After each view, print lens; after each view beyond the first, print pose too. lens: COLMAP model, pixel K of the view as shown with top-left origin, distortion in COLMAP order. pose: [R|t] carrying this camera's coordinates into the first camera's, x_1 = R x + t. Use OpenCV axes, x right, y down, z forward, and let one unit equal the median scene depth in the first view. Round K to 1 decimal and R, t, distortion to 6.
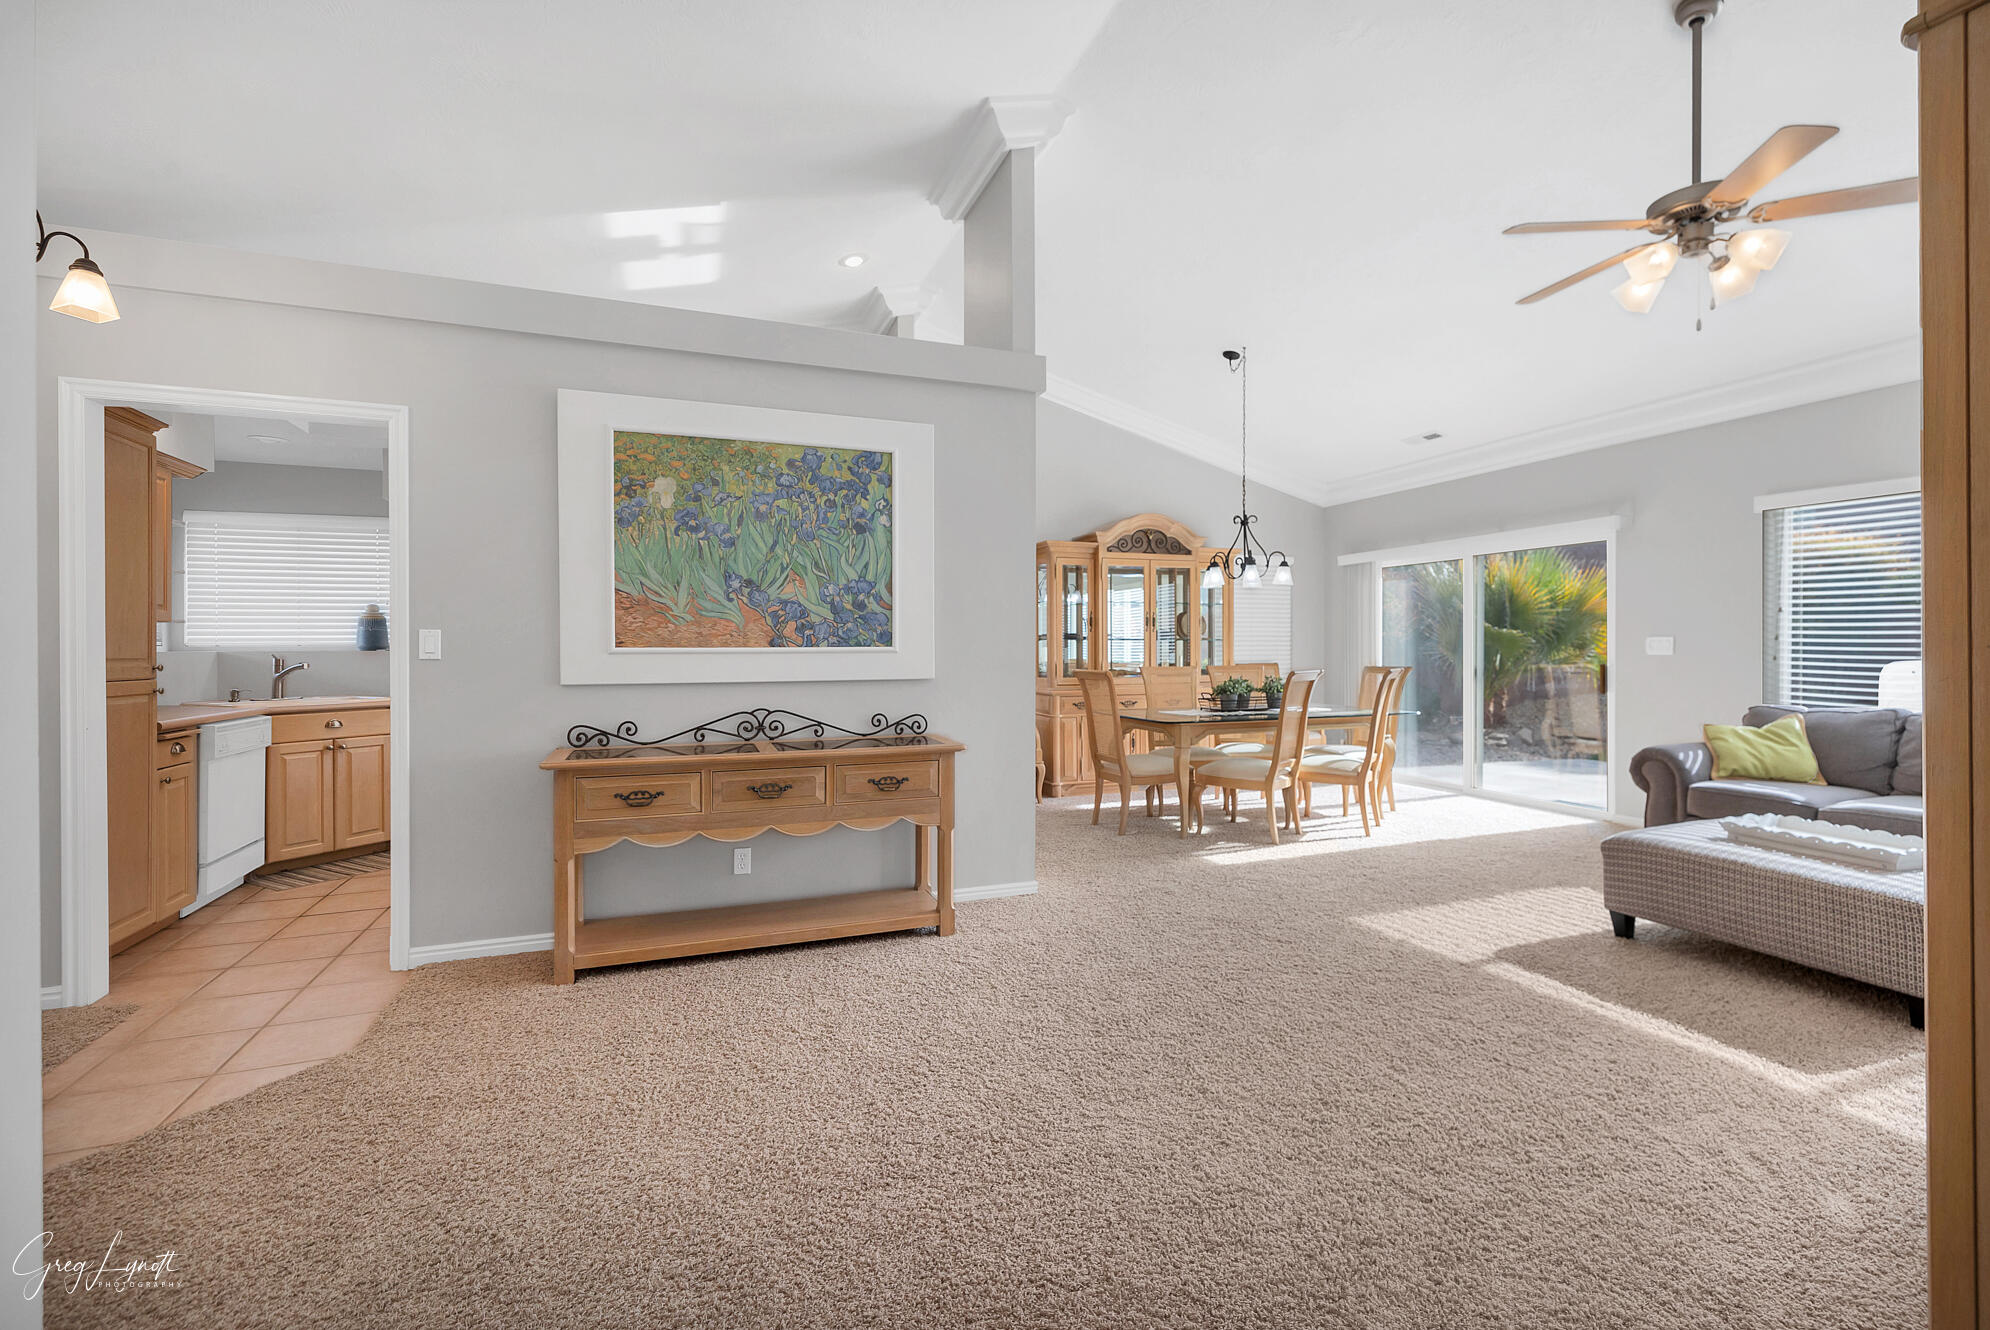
lens RADIAL K [[861.1, 0, 1002.2], [0, 861.1, 651.7], [0, 0, 1]] dist [0.000914, -0.000171]
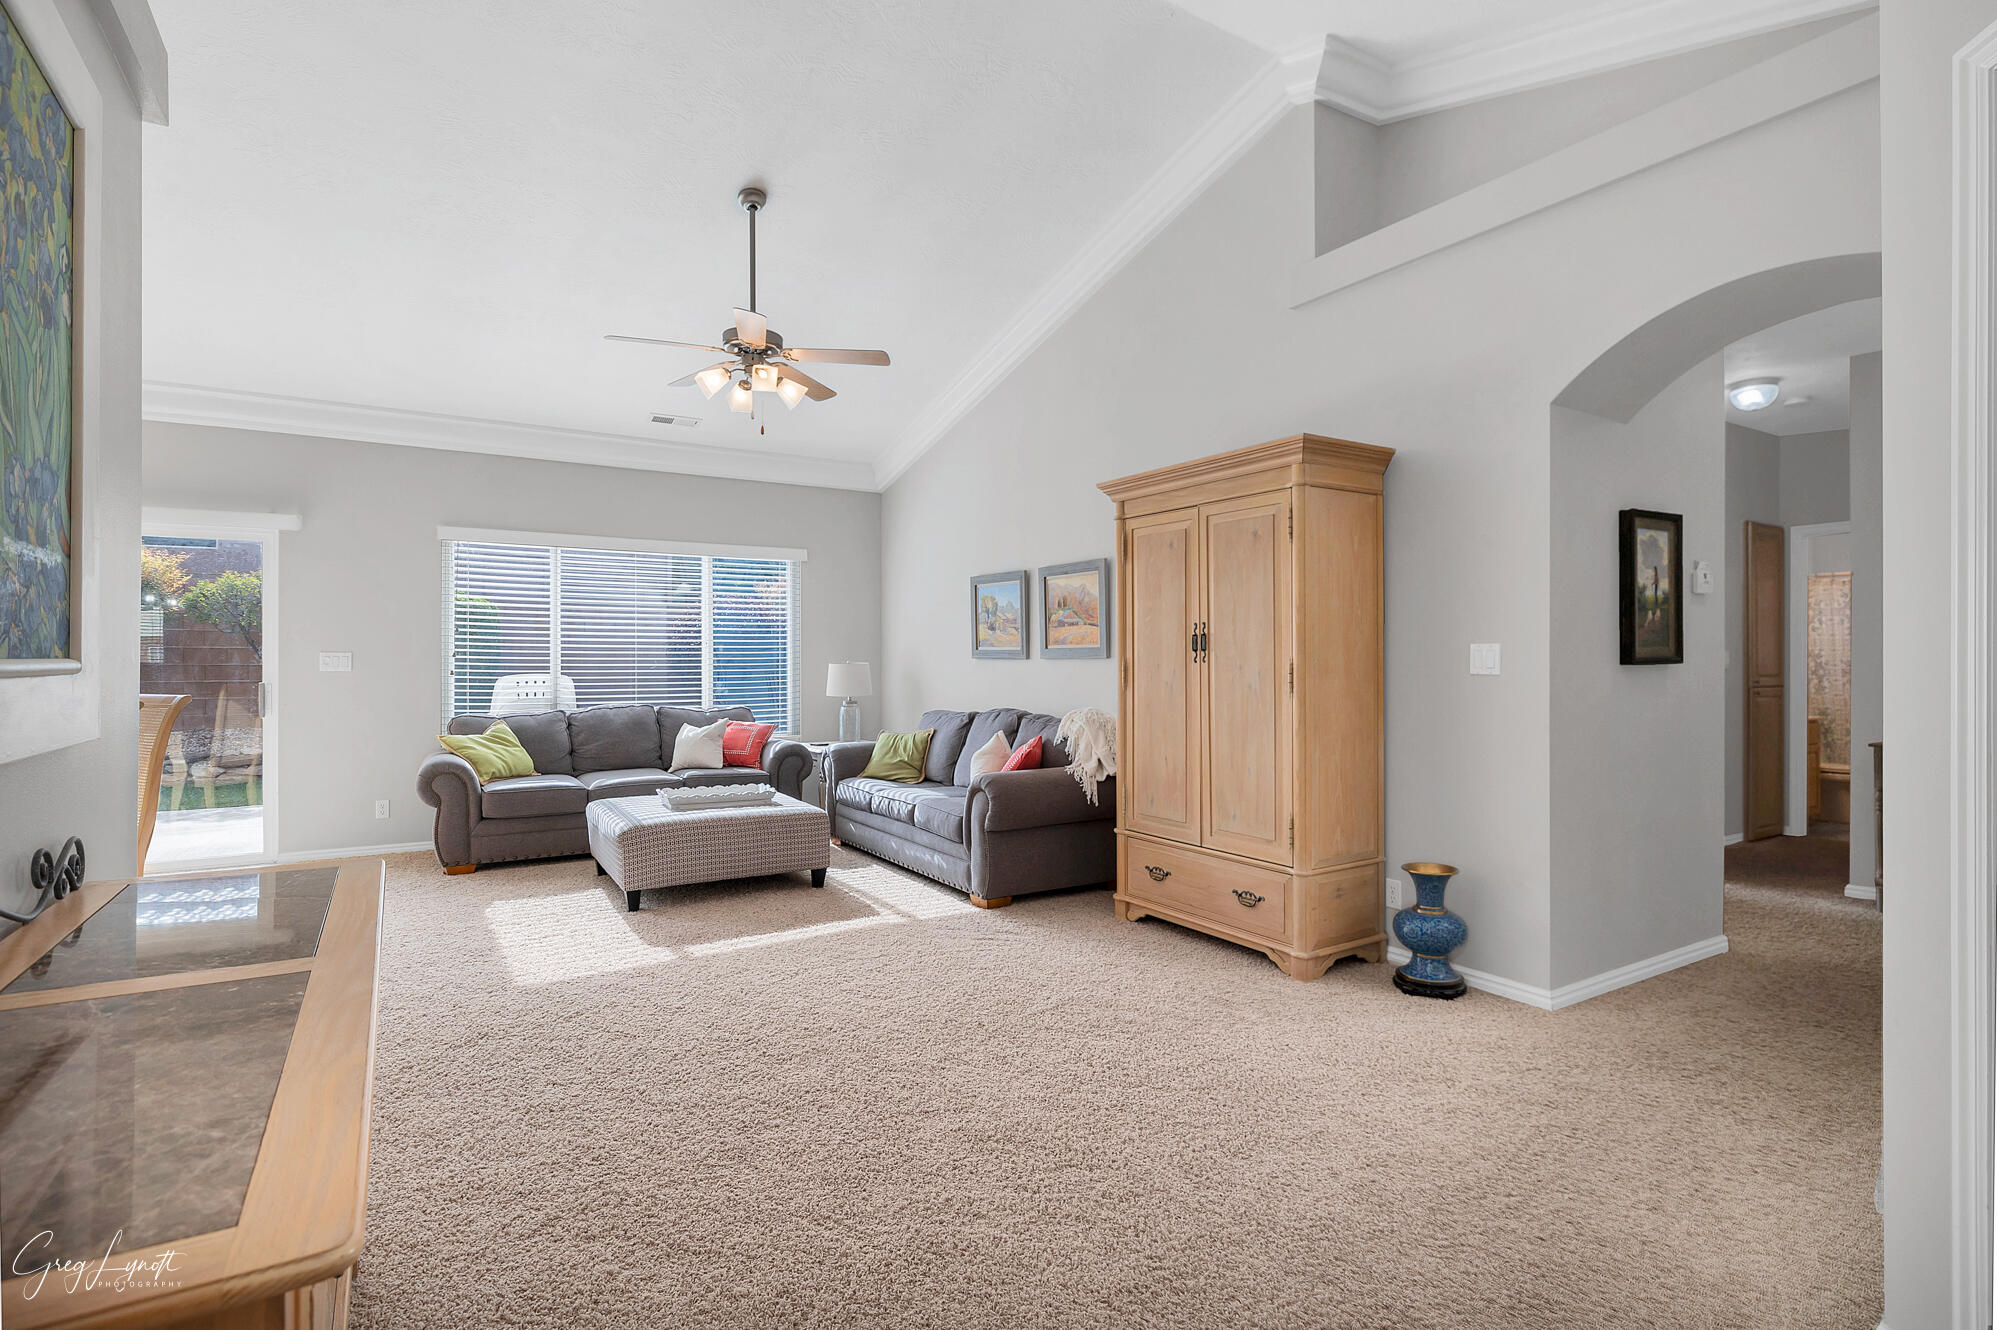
lens RADIAL K [[975.0, 0, 996.1], [0, 975.0, 659.4], [0, 0, 1]] dist [-0.001868, 0.000786]
pose [[-0.185936, 0.004473, 0.982552, -0.517069], [0.006771, 0.999972, -0.003271, -0.001672], [-0.982539, 0.006045, -0.185961, 0.593581]]
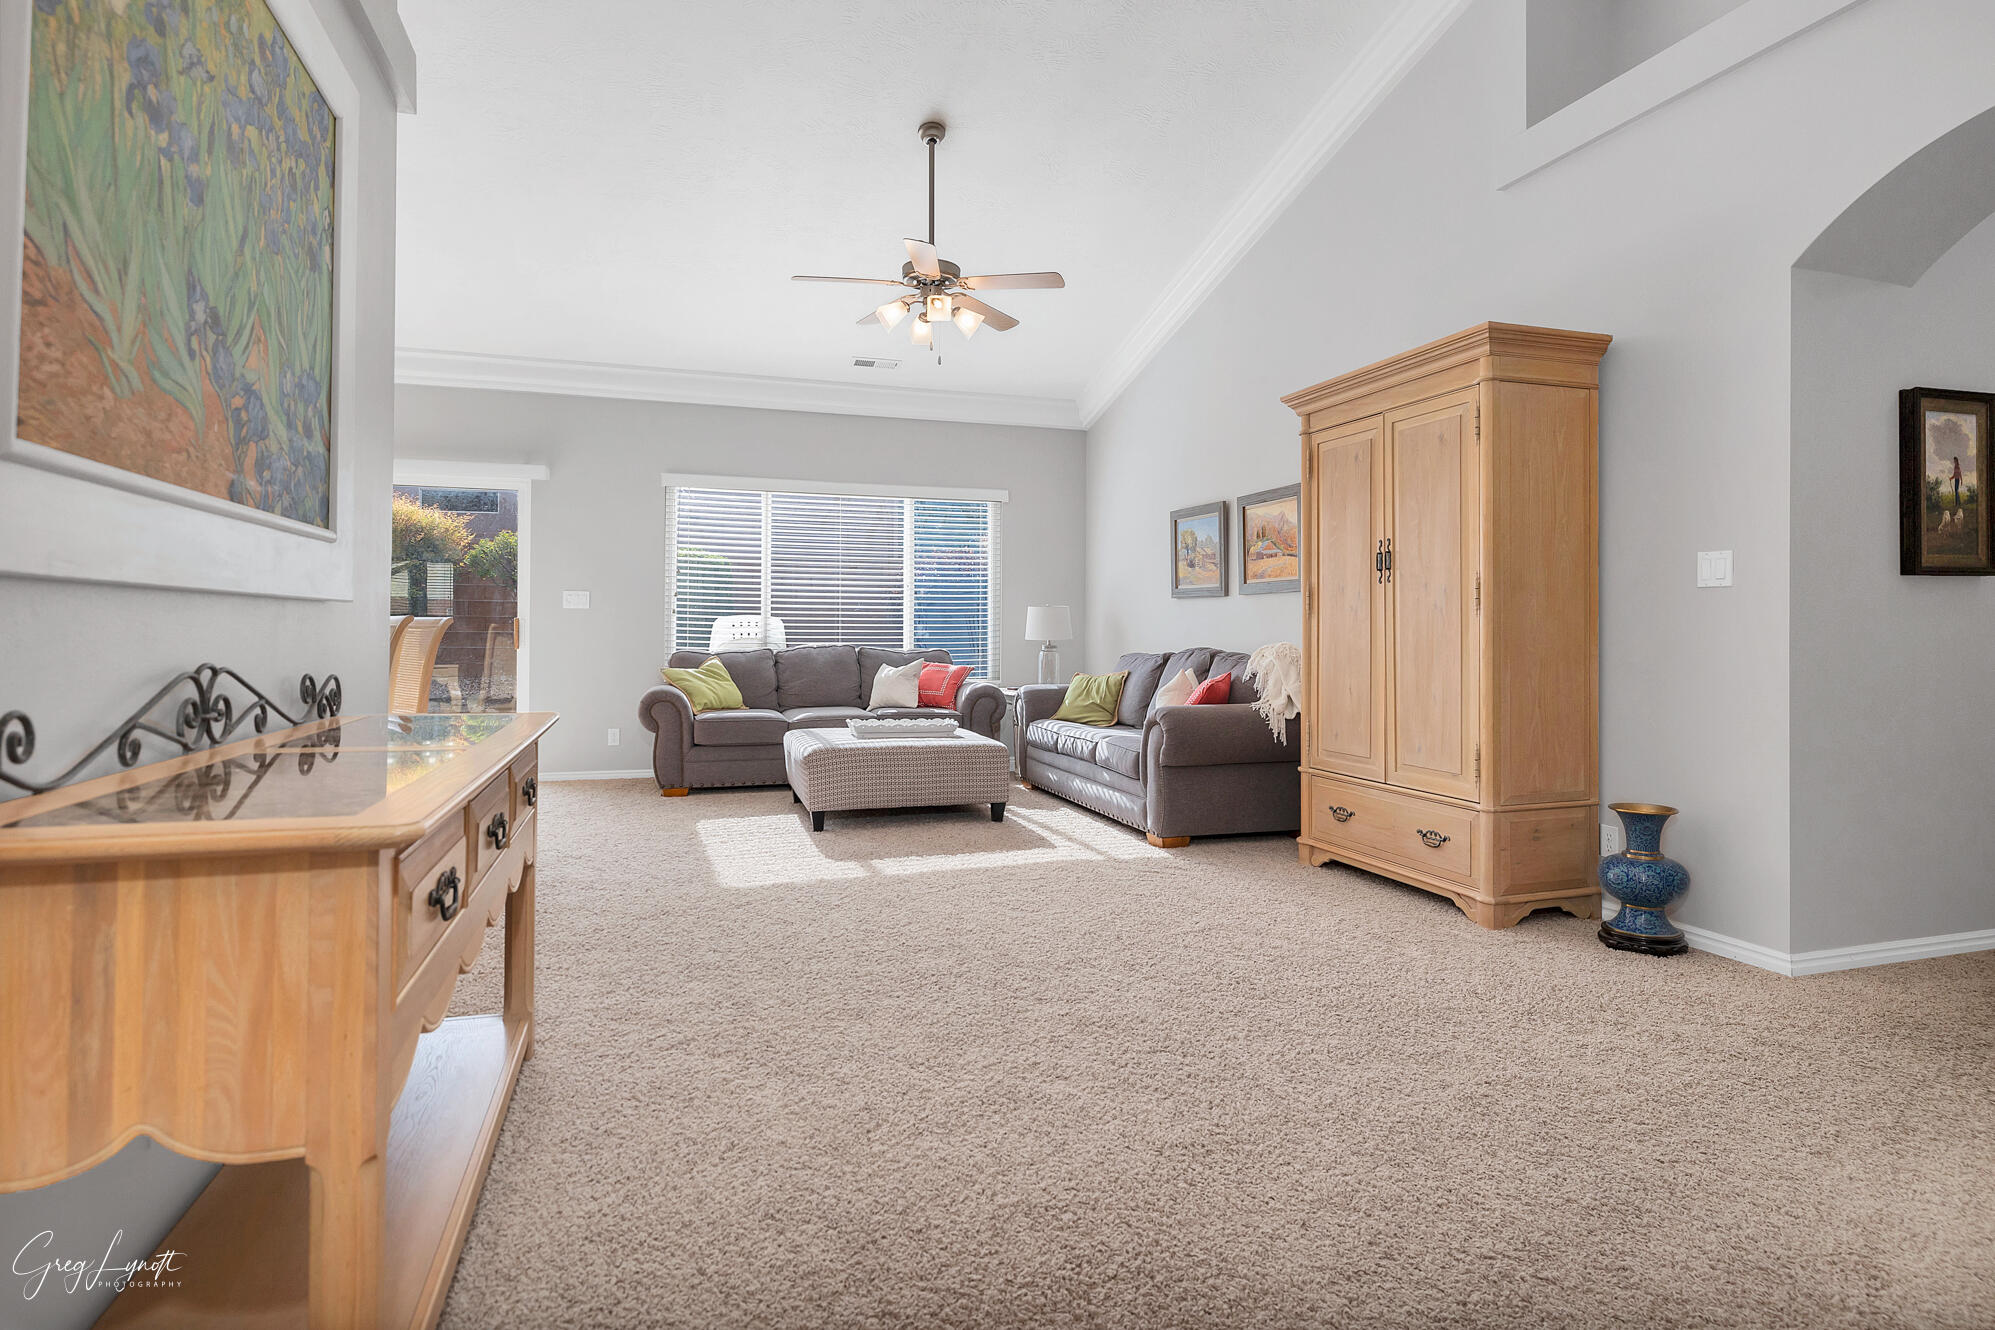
lens RADIAL K [[1062.6, 0, 999.0], [0, 1062.6, 624.0], [0, 0, 1]] dist [-0.000592, -0.000223]
pose [[0.054861, 0.010664, 0.998437, -0.583999], [0.000153, 0.999943, -0.010689, 0.043646], [-0.998494, 0.000739, 0.054857, 0.519232]]
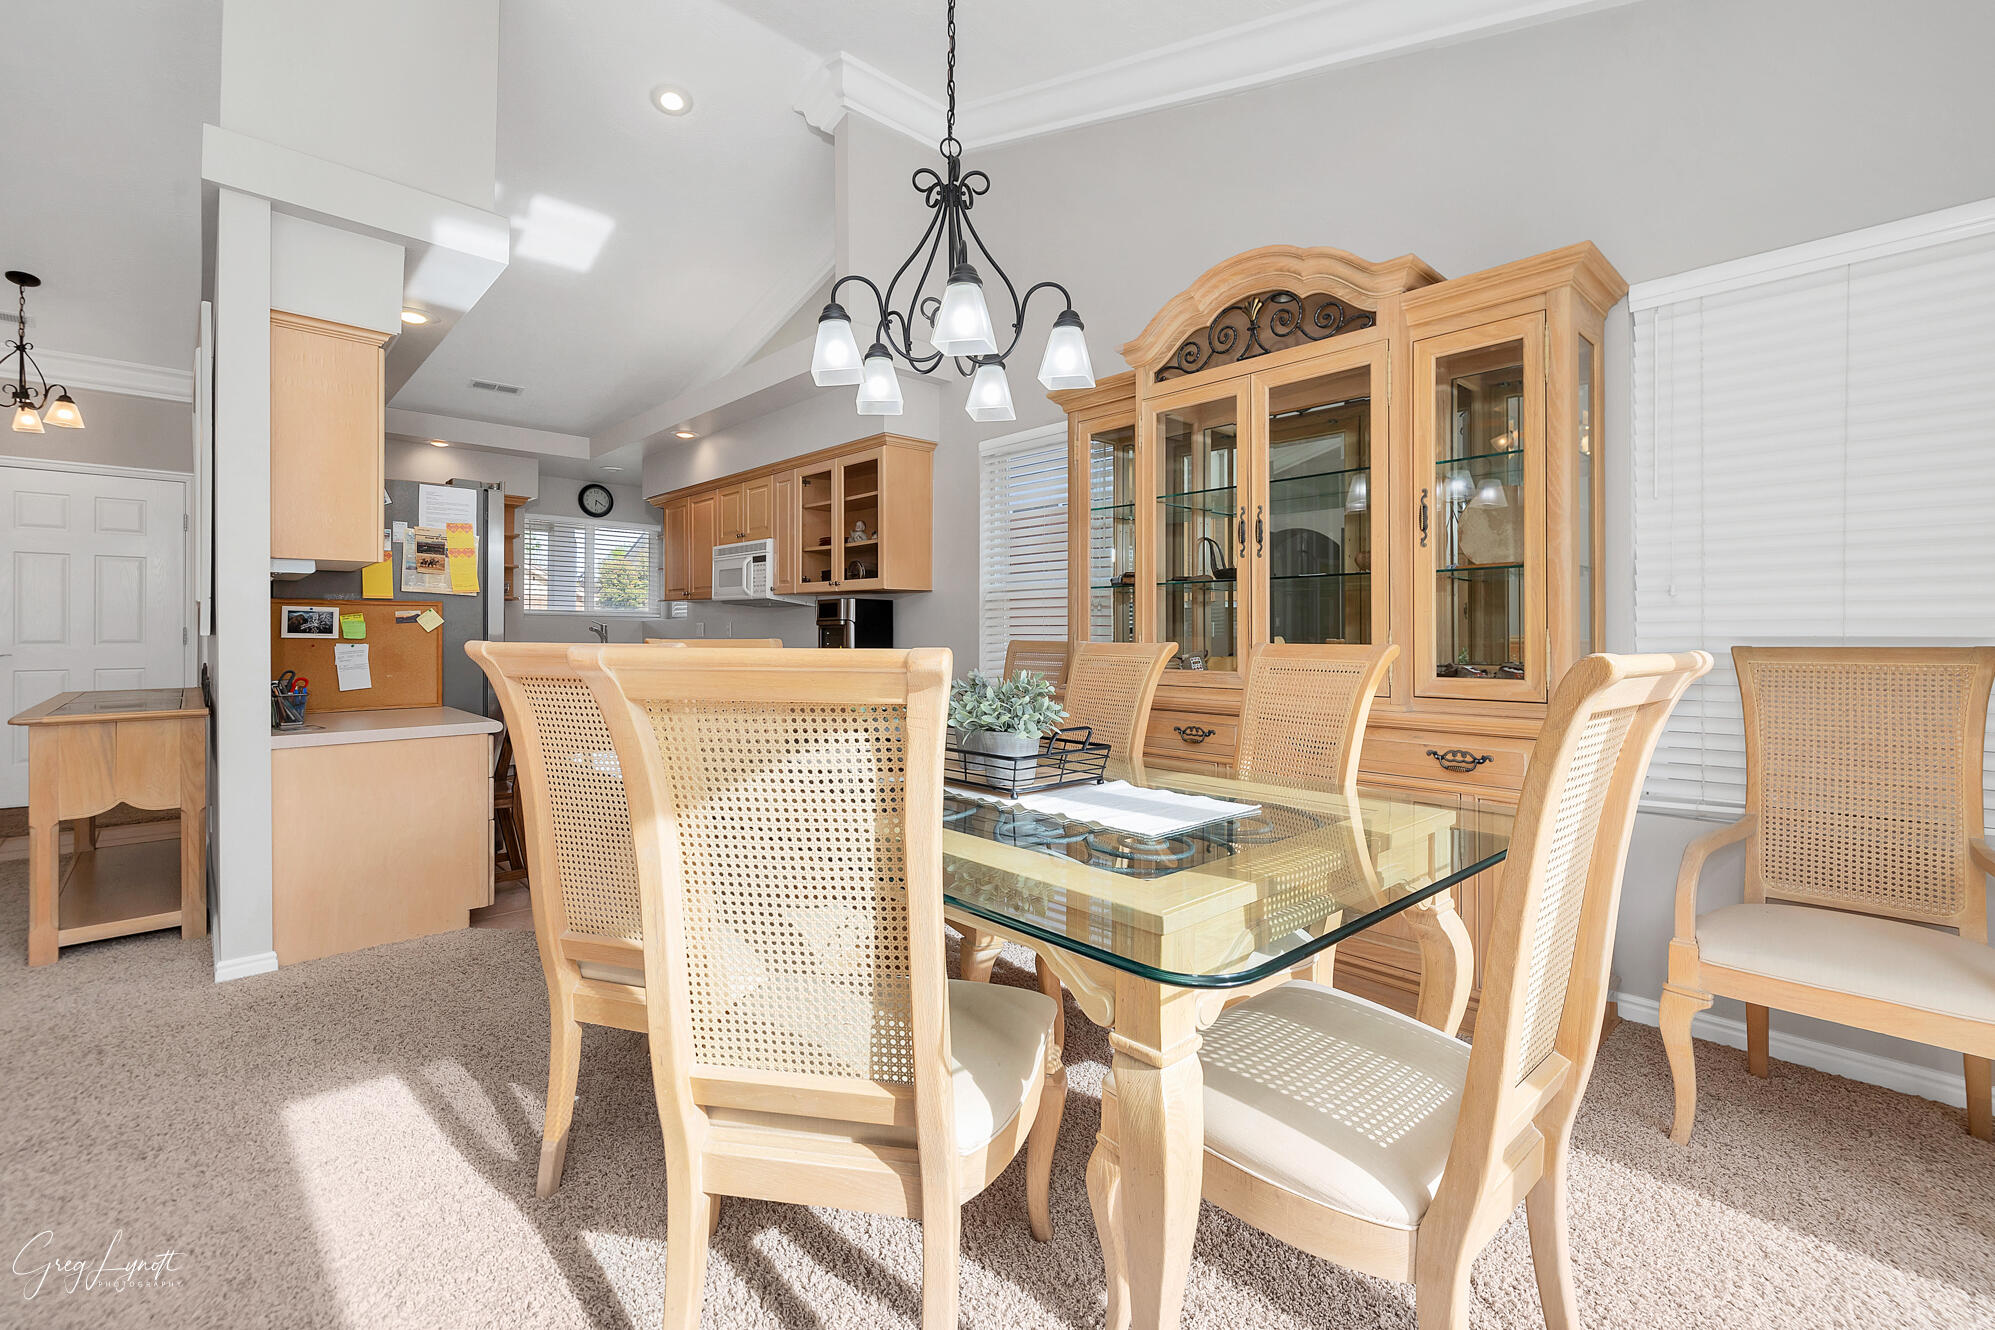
lens RADIAL K [[884.1, 0, 1001.7], [0, 884.1, 628.1], [0, 0, 1]] dist [0.000331, 0.000043]
pose [[0.368868, -0.001635, -0.929481, 0.802268], [-0.005622, 0.999976, -0.003990, 0.019766], [0.929465, 0.006697, 0.368850, 1.183605]]
